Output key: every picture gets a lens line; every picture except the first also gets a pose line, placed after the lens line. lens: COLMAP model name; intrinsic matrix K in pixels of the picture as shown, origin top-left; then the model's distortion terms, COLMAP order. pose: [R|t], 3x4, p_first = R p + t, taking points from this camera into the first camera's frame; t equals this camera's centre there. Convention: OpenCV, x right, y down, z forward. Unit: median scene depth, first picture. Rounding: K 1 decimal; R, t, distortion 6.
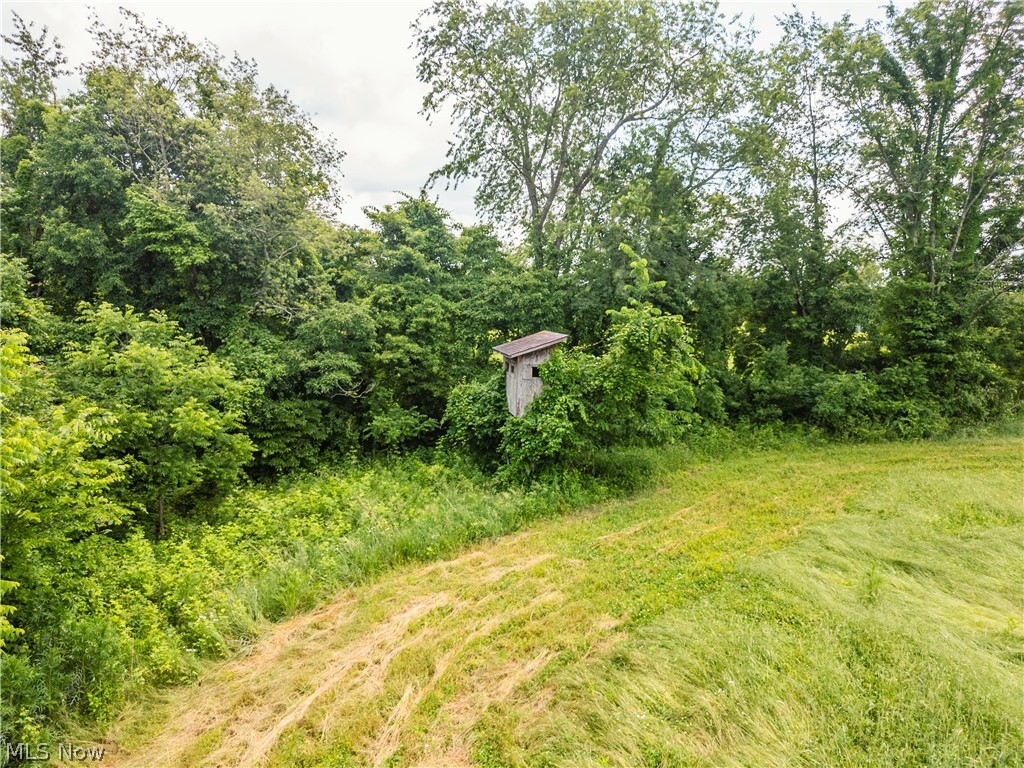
lens RADIAL K [[719.9, 0, 510.8], [0, 719.9, 384.8], [0, 0, 1]] dist [0.007613, -0.001920]
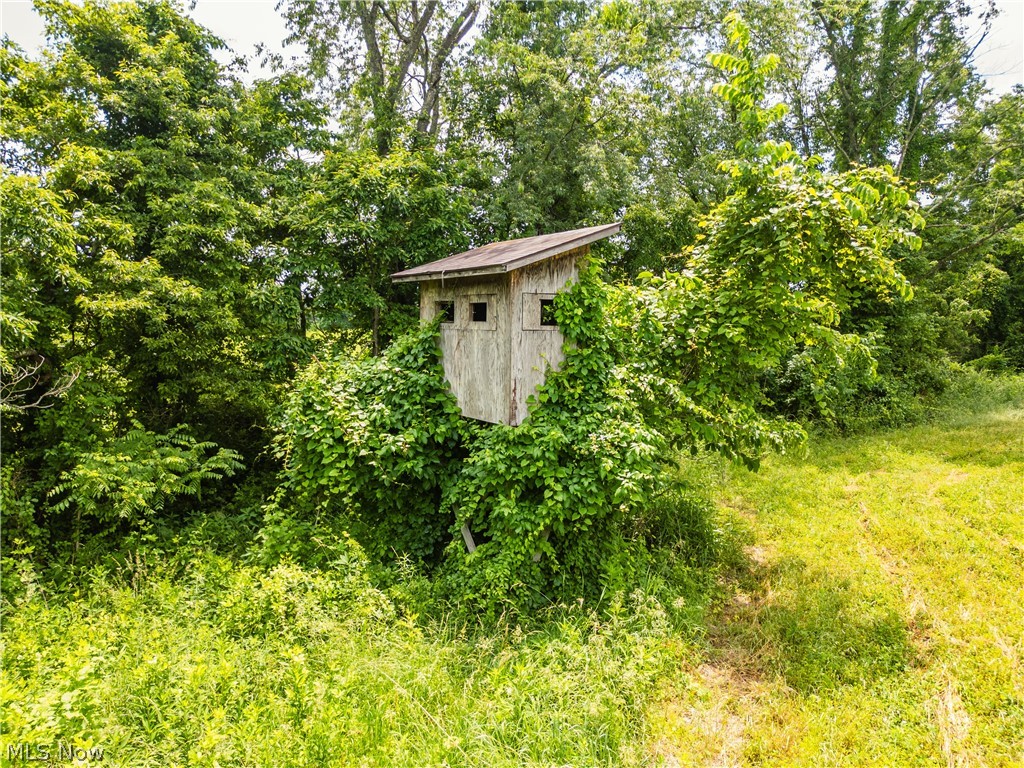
lens RADIAL K [[719.9, 0, 514.0], [0, 719.9, 381.0], [0, 0, 1]] dist [0.007613, -0.001920]
pose [[0.918446, -0.043398, 0.393158, -0.123337], [0.055288, 0.998290, -0.018963, 0.023690], [-0.391663, 0.039153, 0.919275, 0.533418]]
